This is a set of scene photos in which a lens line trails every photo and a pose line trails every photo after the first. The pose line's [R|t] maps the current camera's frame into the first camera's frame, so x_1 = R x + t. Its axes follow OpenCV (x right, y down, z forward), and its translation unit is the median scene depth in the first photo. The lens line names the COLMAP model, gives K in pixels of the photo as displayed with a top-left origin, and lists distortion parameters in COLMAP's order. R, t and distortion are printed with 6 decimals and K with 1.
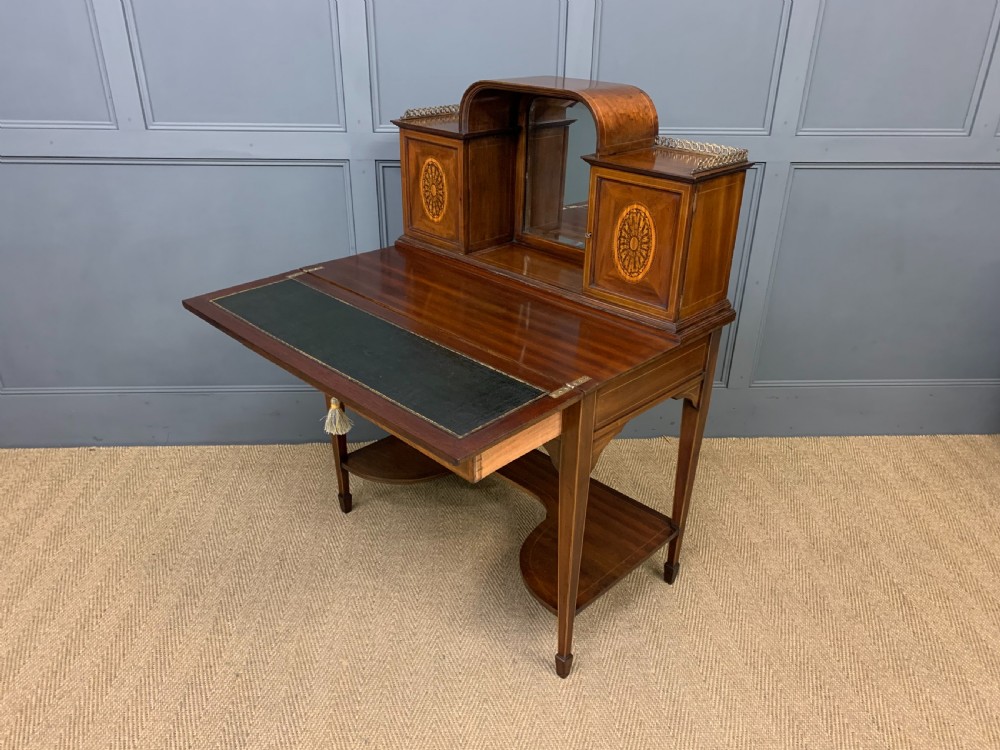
lens RADIAL K [[775.2, 0, 504.9], [0, 775.2, 385.2], [0, 0, 1]] dist [0.022985, -0.008636]
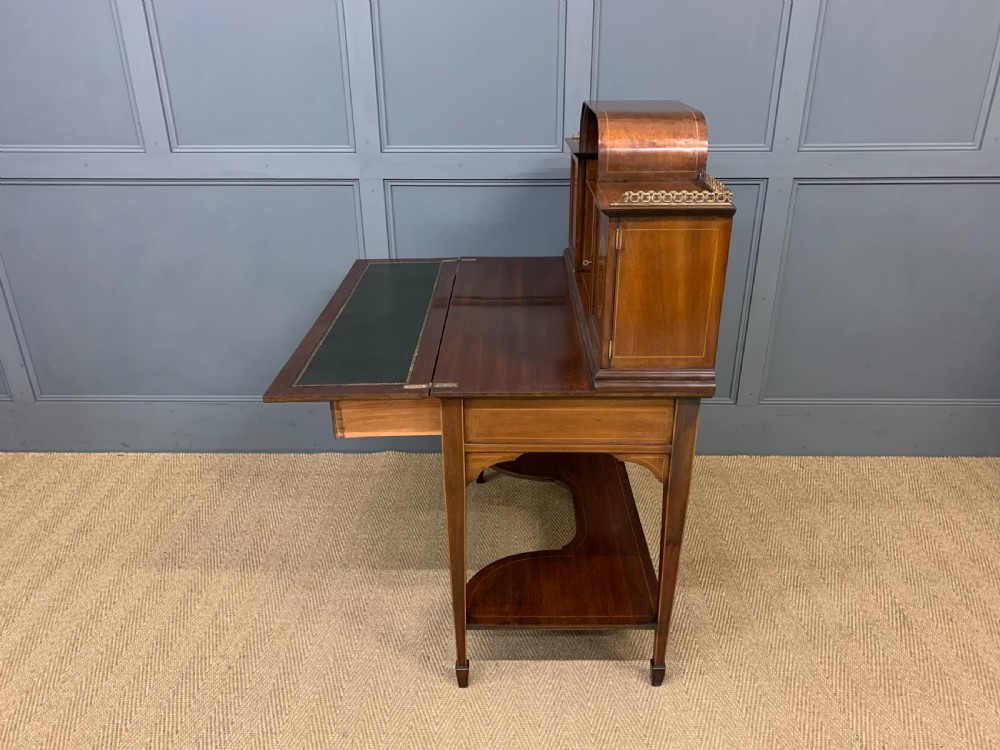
lens RADIAL K [[775.6, 0, 501.5], [0, 775.6, 384.4], [0, 0, 1]] dist [0.025621, -0.012125]
pose [[0.997030, 0.011188, -0.076191, 0.079747], [-0.014122, 0.999175, -0.038079, 0.025219], [0.075702, 0.039042, 0.996366, -0.019760]]
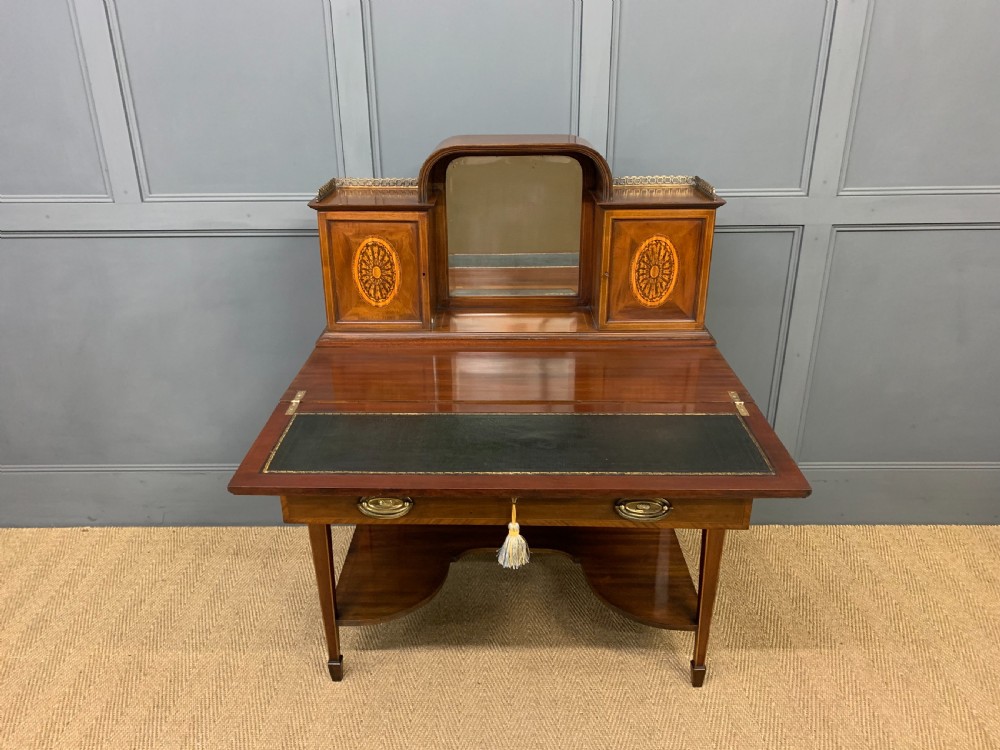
lens RADIAL K [[771.6, 0, 489.3], [0, 771.6, 373.9], [0, 0, 1]] dist [0.045078, -0.036395]
pose [[0.997335, -0.000116, -0.072963, 0.039620], [-0.005483, 0.997052, -0.076537, -0.046711], [0.072757, 0.076733, 0.994394, 0.094587]]
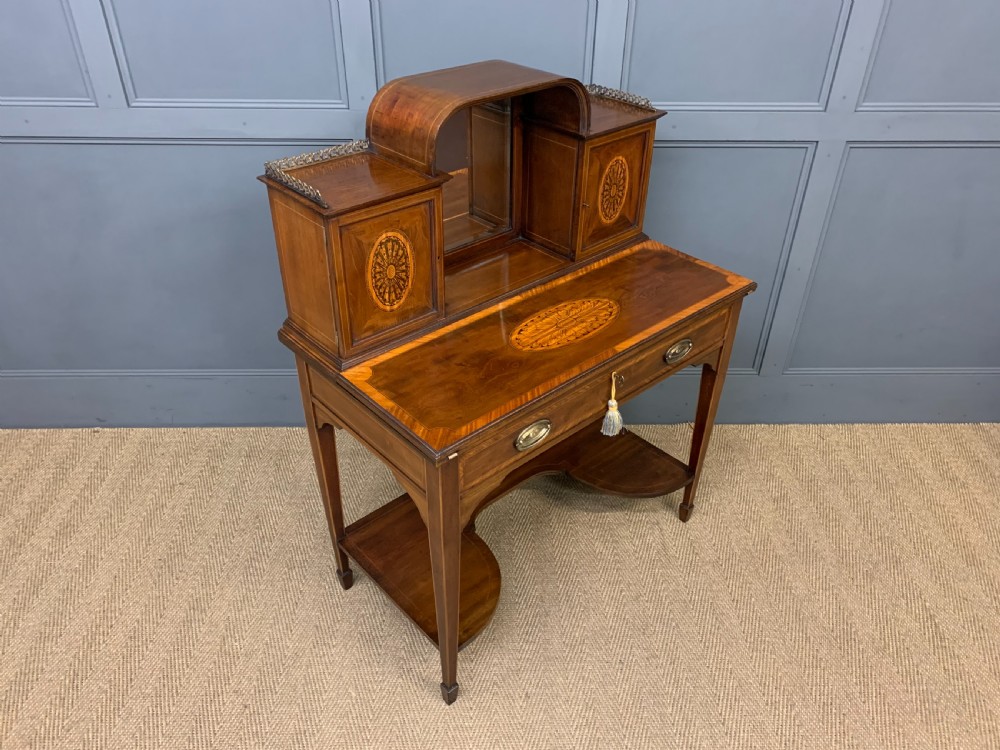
lens RADIAL K [[774.6, 0, 501.6], [0, 774.6, 378.5], [0, 0, 1]] dist [0.023336, -0.010106]
pose [[0.999563, 0.013972, -0.026066, 0.000054], [-0.010294, 0.990621, 0.136252, -0.149869], [0.027725, -0.135924, 0.990331, 0.077680]]
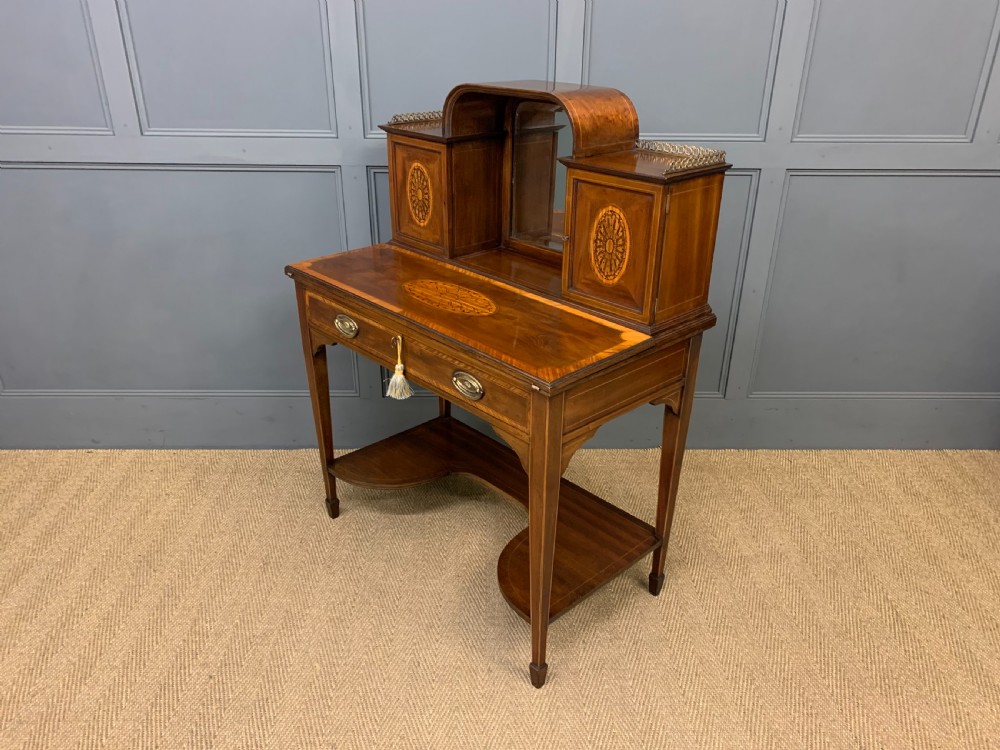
lens RADIAL K [[775.2, 0, 504.9], [0, 775.2, 385.2], [0, 0, 1]] dist [0.022985, -0.008636]
pose [[0.999291, 0.011348, -0.035885, 0.054958], [-0.012066, 0.999731, -0.019830, 0.012391], [0.035650, 0.020249, 0.999159, 0.008658]]
